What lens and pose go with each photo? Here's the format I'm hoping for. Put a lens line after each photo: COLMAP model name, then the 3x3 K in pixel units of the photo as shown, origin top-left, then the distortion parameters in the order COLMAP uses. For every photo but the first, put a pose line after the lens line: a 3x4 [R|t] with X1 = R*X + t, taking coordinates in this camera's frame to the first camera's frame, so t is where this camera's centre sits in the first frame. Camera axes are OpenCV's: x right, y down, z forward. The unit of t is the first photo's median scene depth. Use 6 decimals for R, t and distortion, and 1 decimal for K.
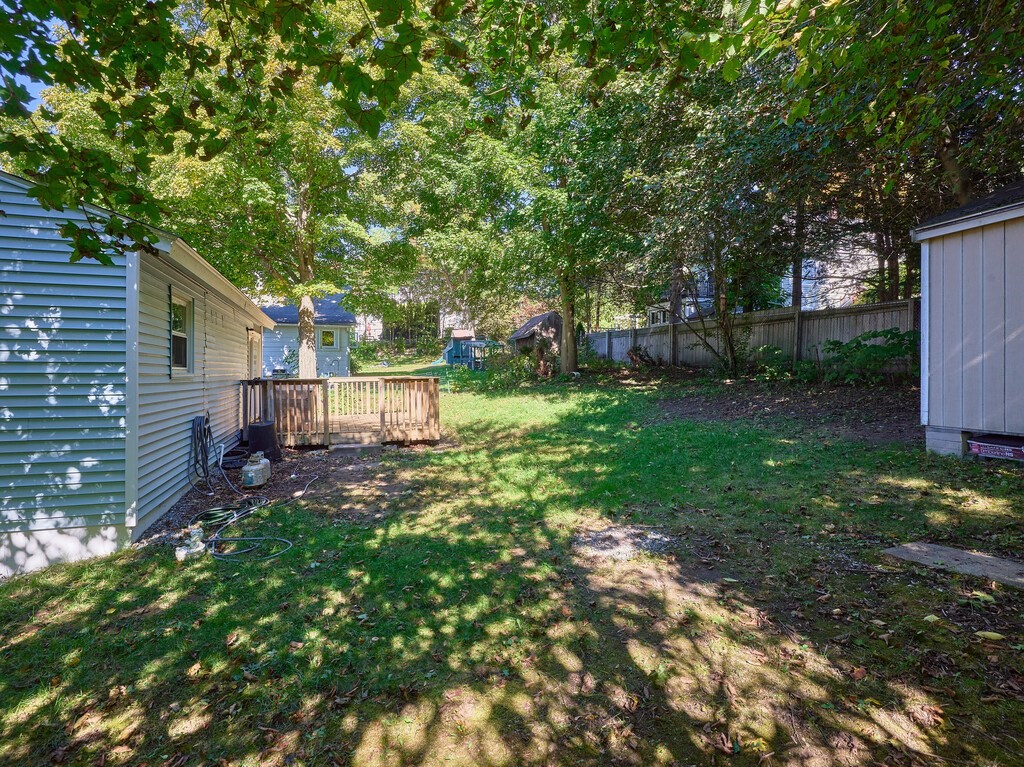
lens RADIAL K [[528.8, 0, 512.0], [0, 528.8, 383.5], [0, 0, 1]] dist [0.001400, 0.000175]
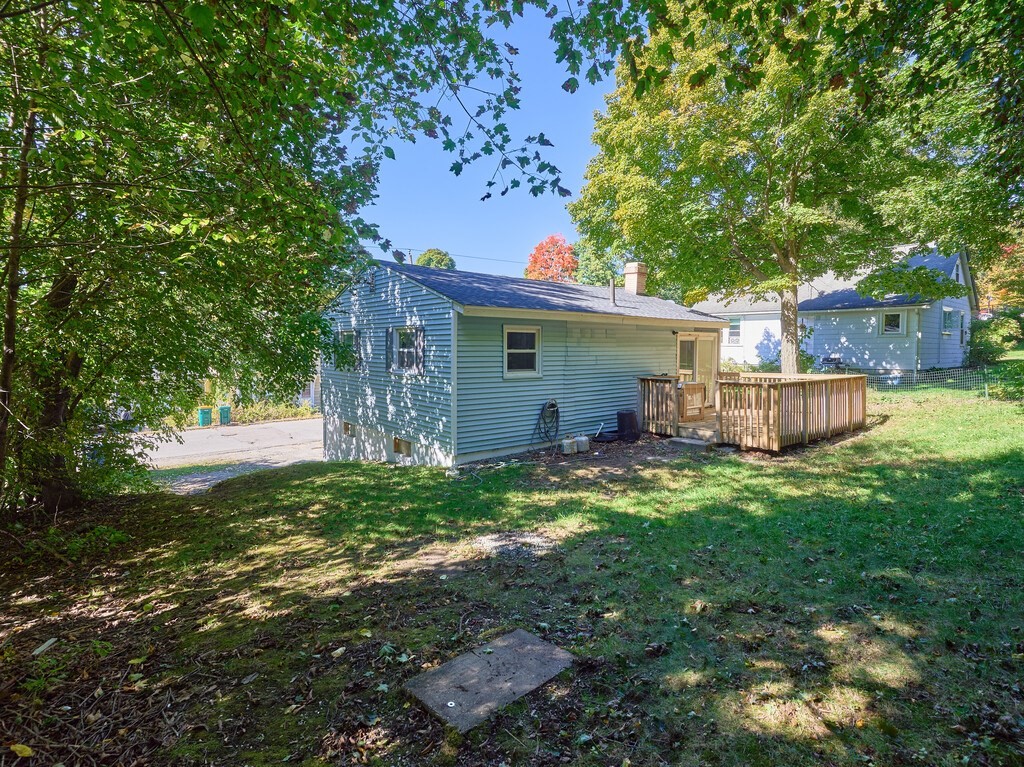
lens RADIAL K [[528.8, 0, 512.0], [0, 528.8, 383.5], [0, 0, 1]] dist [0.001400, 0.000175]
pose [[0.343731, 0.068139, -0.936593, 1.576707], [-0.022220, 0.997675, 0.064428, -0.170053], [0.938805, -0.001335, 0.344446, 0.701286]]
